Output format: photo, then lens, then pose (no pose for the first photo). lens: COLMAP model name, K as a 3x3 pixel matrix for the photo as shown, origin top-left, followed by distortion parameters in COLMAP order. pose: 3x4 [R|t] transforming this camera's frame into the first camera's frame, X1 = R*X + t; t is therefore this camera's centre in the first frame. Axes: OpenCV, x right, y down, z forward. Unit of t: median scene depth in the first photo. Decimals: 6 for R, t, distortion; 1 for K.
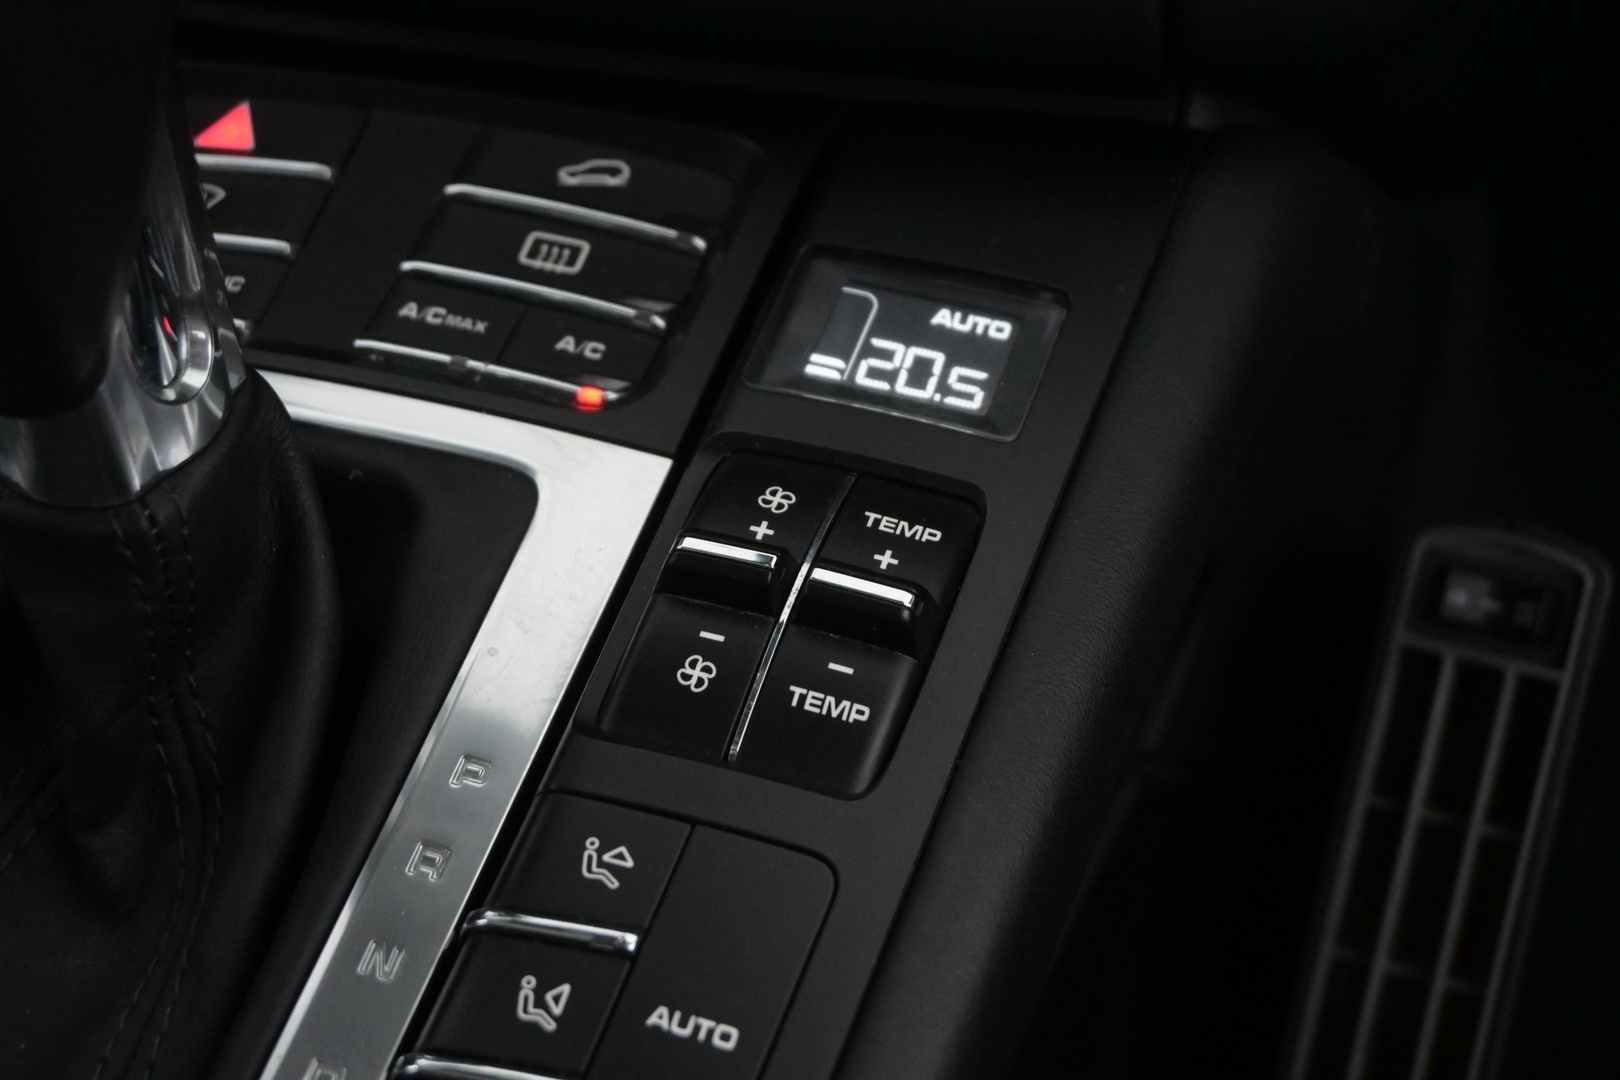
lens RADIAL K [[2470.2, 0, 810.0], [0, 2470.2, 540.0], [0, 0, 1]] dist [0.008403, -0.031790]
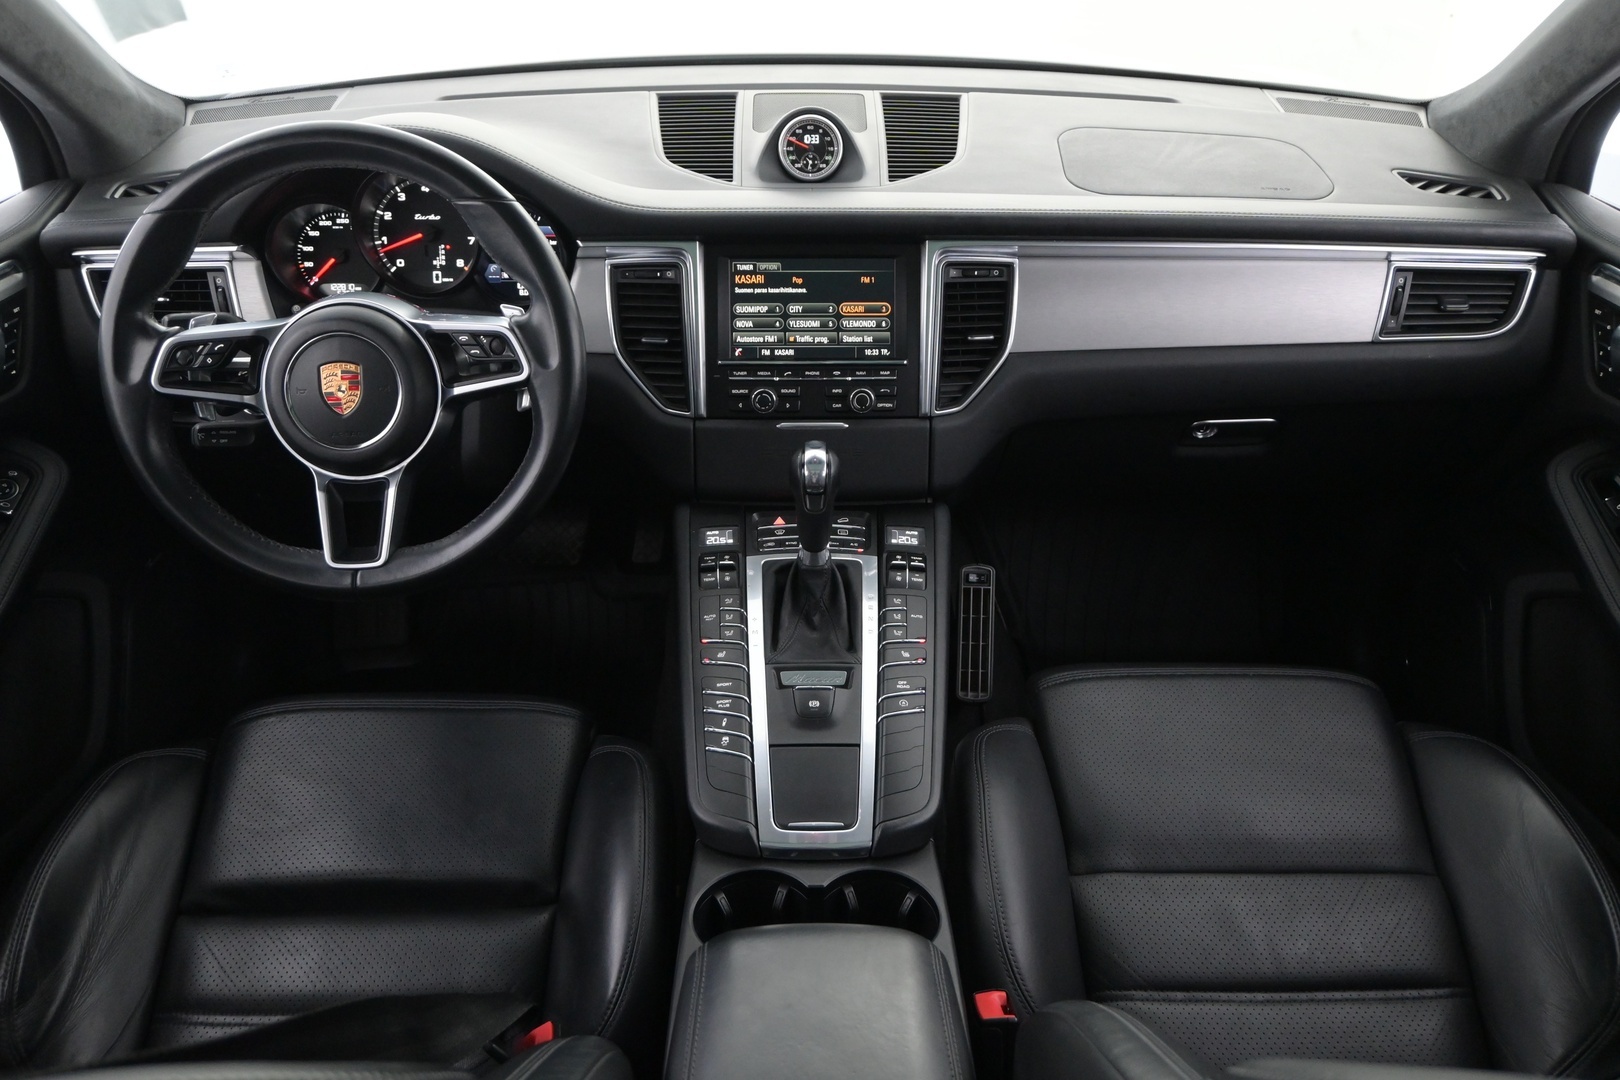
lens RADIAL K [[1262.8, 0, 810.0], [0, 1262.8, 540.0], [0, 0, 1]] dist [-0.007409, -0.000259]
pose [[0.950268, -0.117746, 0.288317, -1.251184], [0.167545, 0.973671, -0.154575, 0.438631], [-0.262526, 0.195194, 0.944976, -2.290771]]
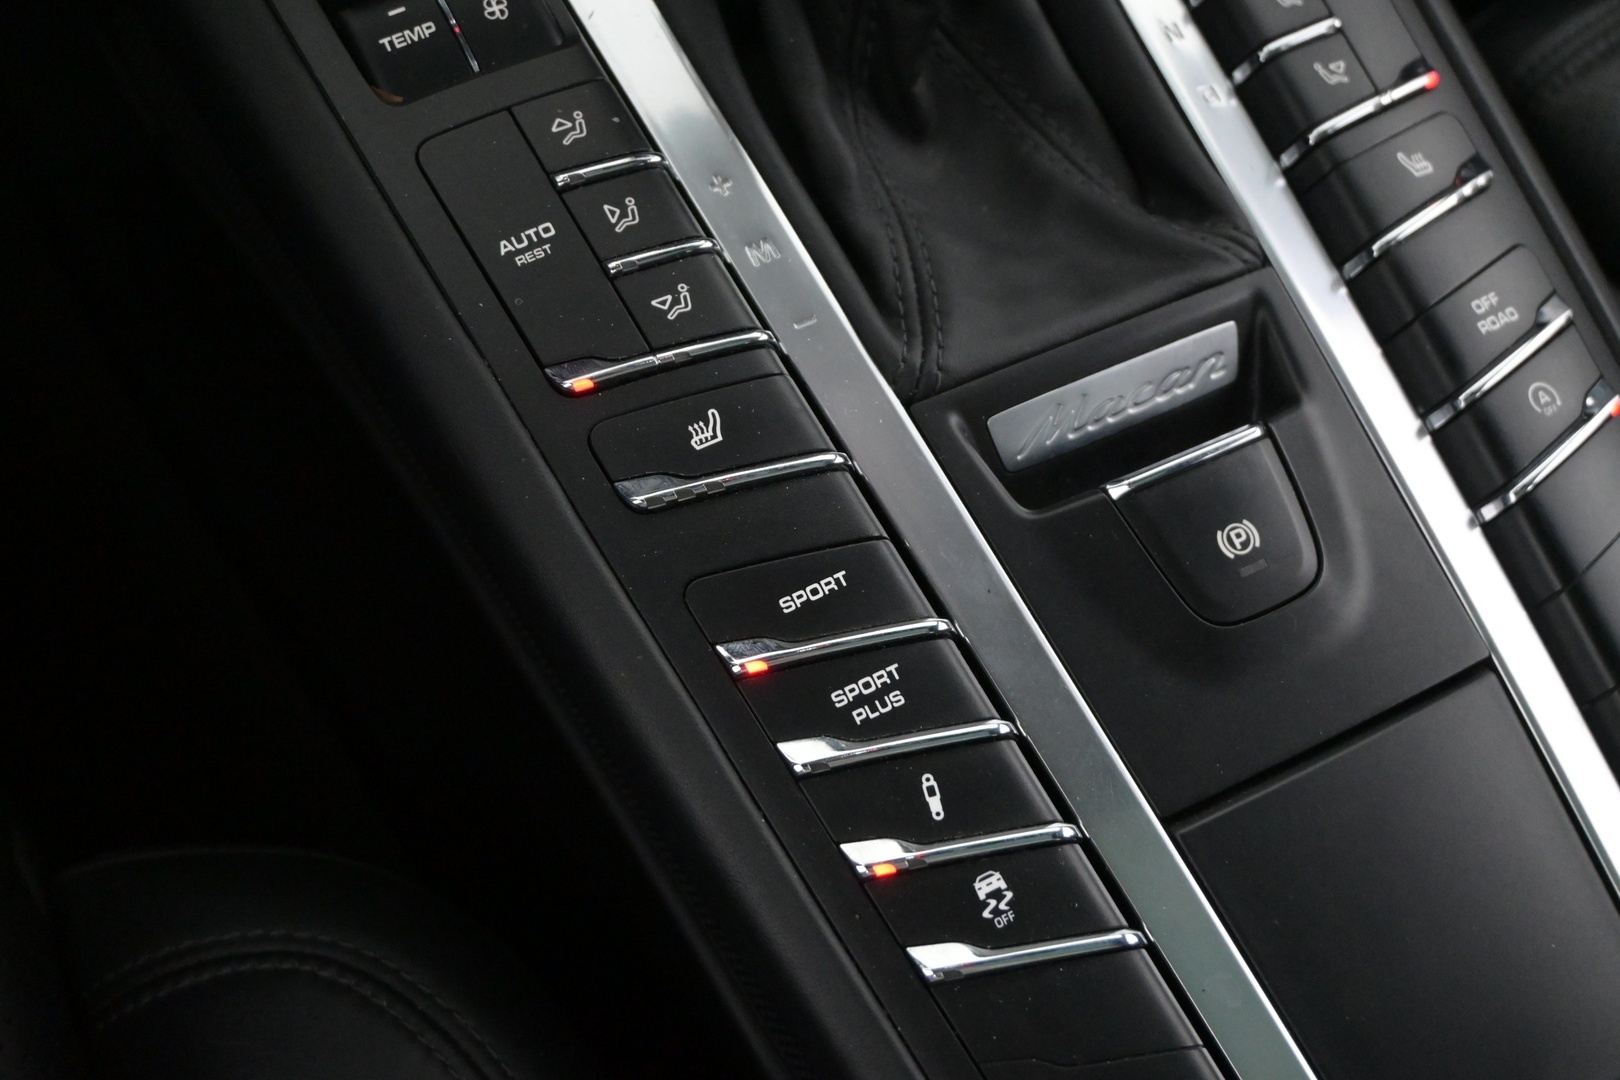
lens RADIAL K [[2130.6, 0, 810.0], [0, 2130.6, 540.0], [0, 0, 1]] dist [-0.002012, 0.013393]
pose [[0.667650, -0.531343, 0.521458, -1.123719], [0.374999, 0.845112, 0.381001, -0.159678], [-0.643132, -0.058830, 0.763492, 0.031396]]
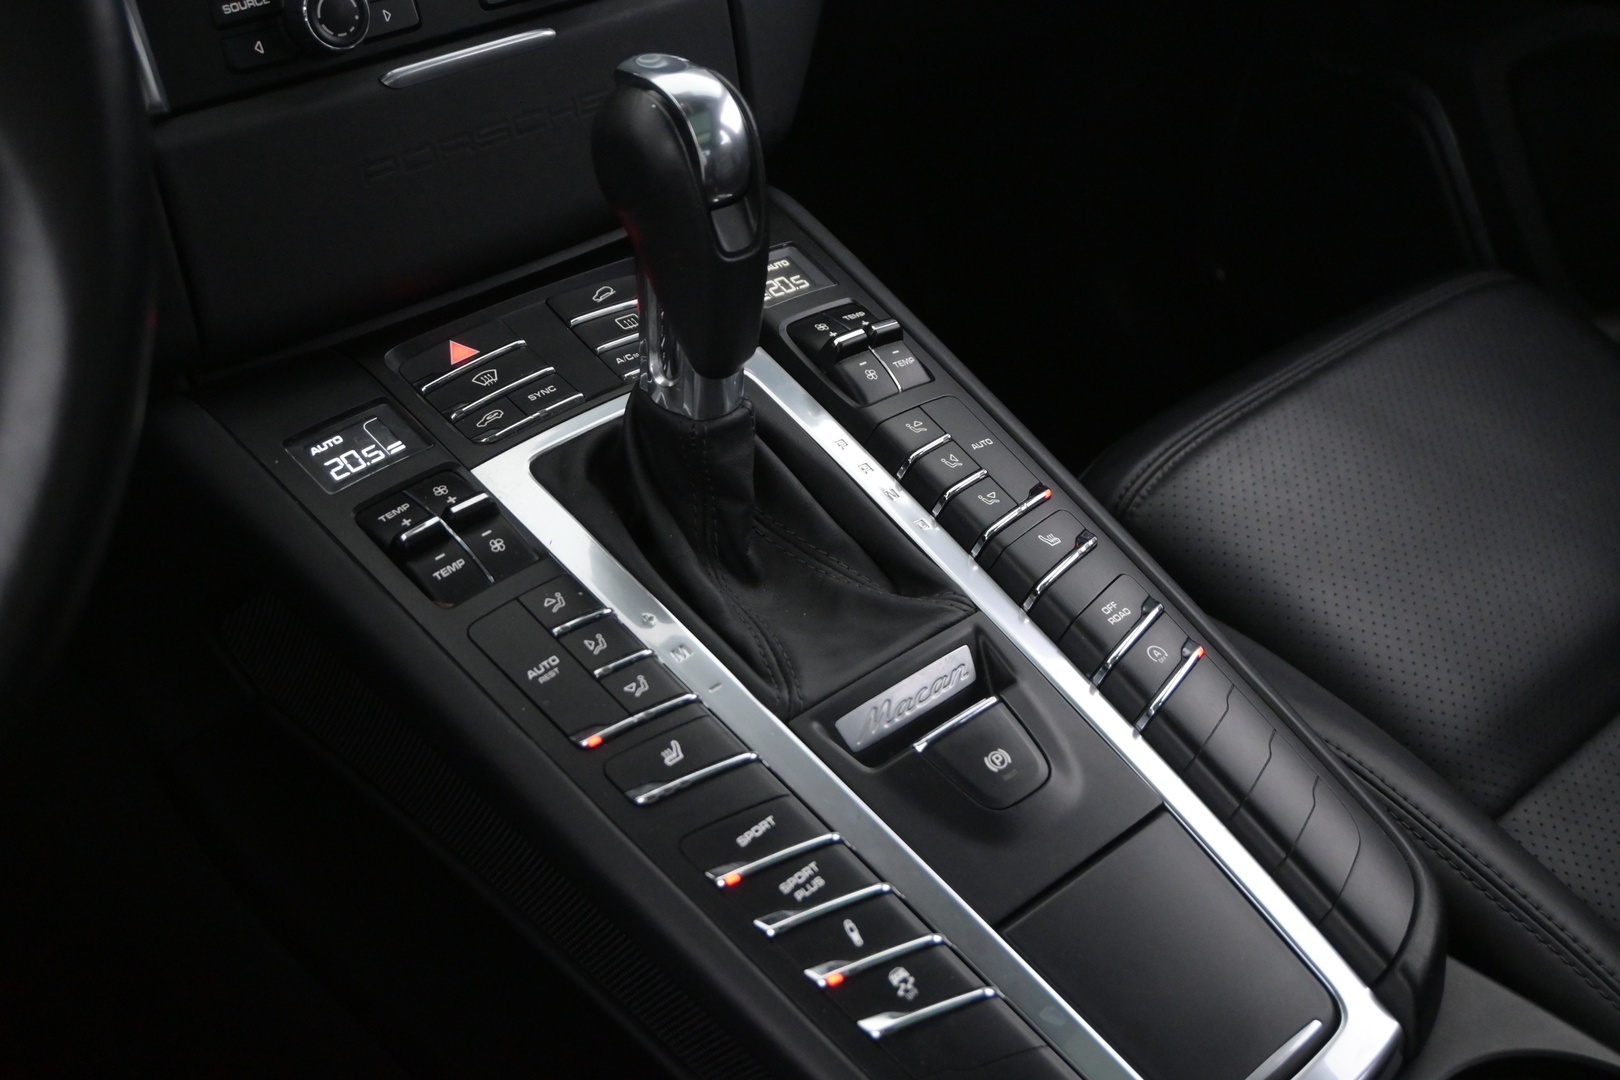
lens RADIAL K [[1844.7, 0, 810.0], [0, 1844.7, 540.0], [0, 0, 1]] dist [0.008152, 0.017296]
pose [[0.505218, -0.468428, 0.724796, -1.551169], [0.520611, 0.835261, 0.176928, -0.180031], [-0.688272, 0.287950, 0.665858, -0.274783]]
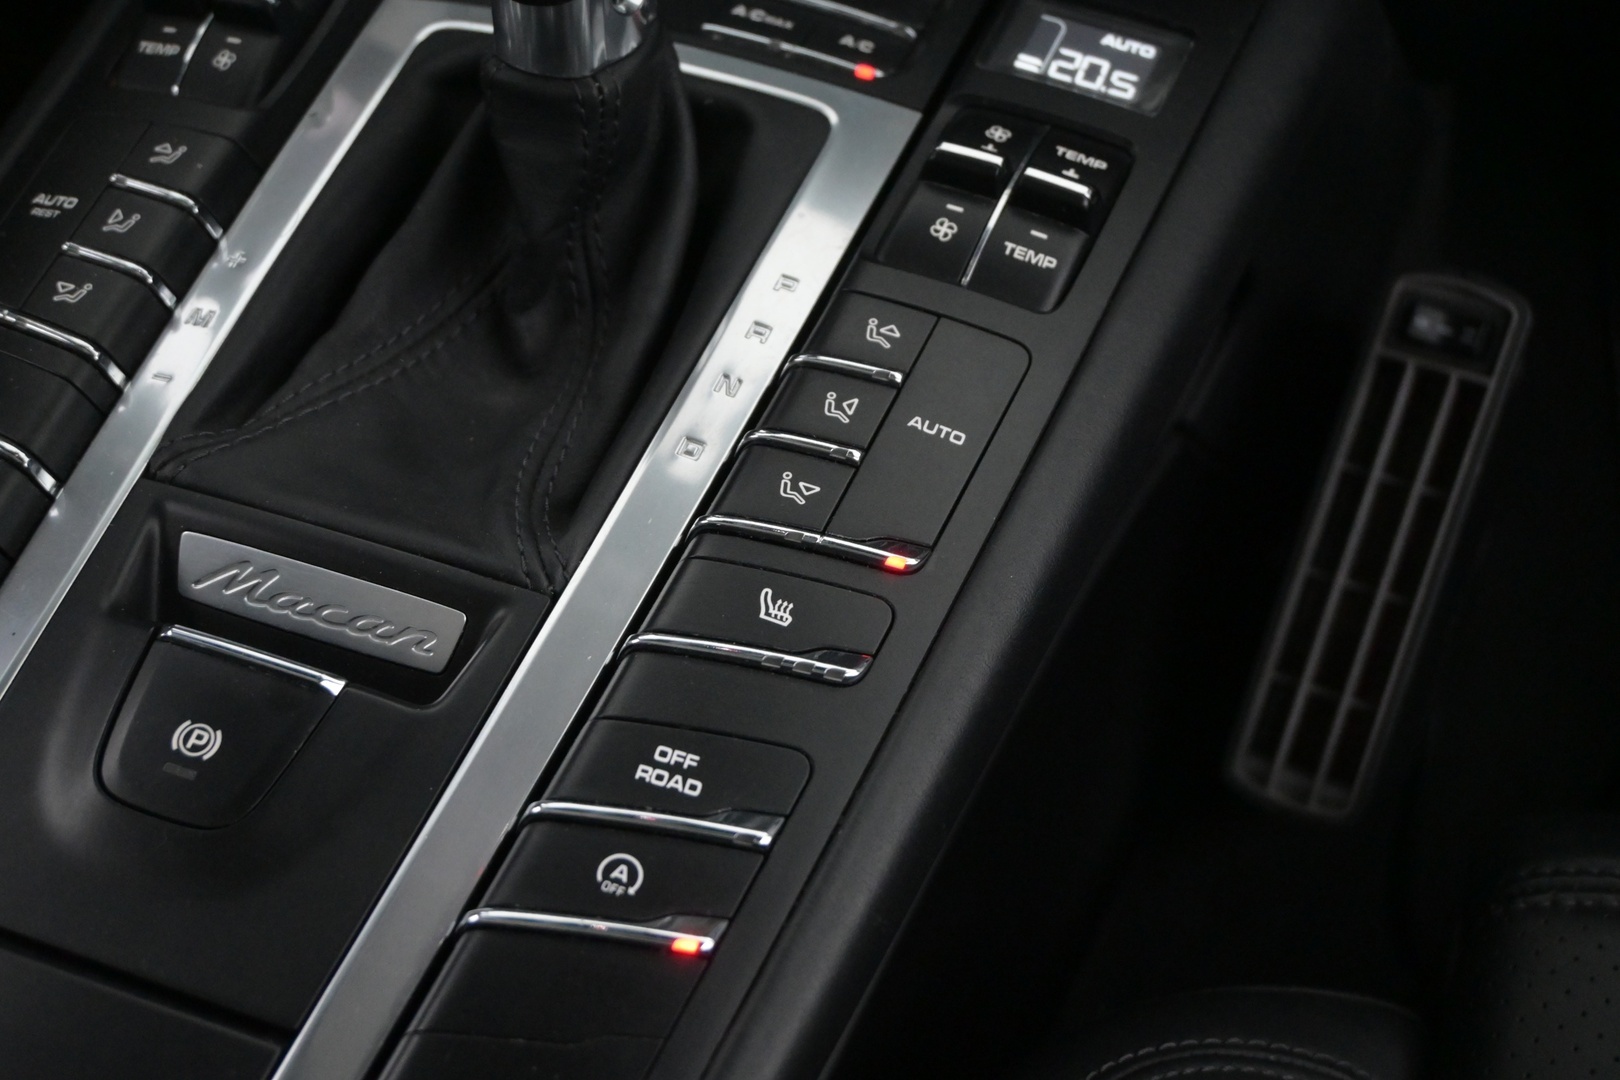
lens RADIAL K [[2130.6, 0, 810.0], [0, 2130.6, 540.0], [0, 0, 1]] dist [-0.002012, 0.013393]
pose [[0.995492, 0.094526, 0.007803, -0.109718], [-0.094623, 0.995427, 0.013120, 0.214757], [-0.006527, -0.013799, 0.999883, -0.284803]]
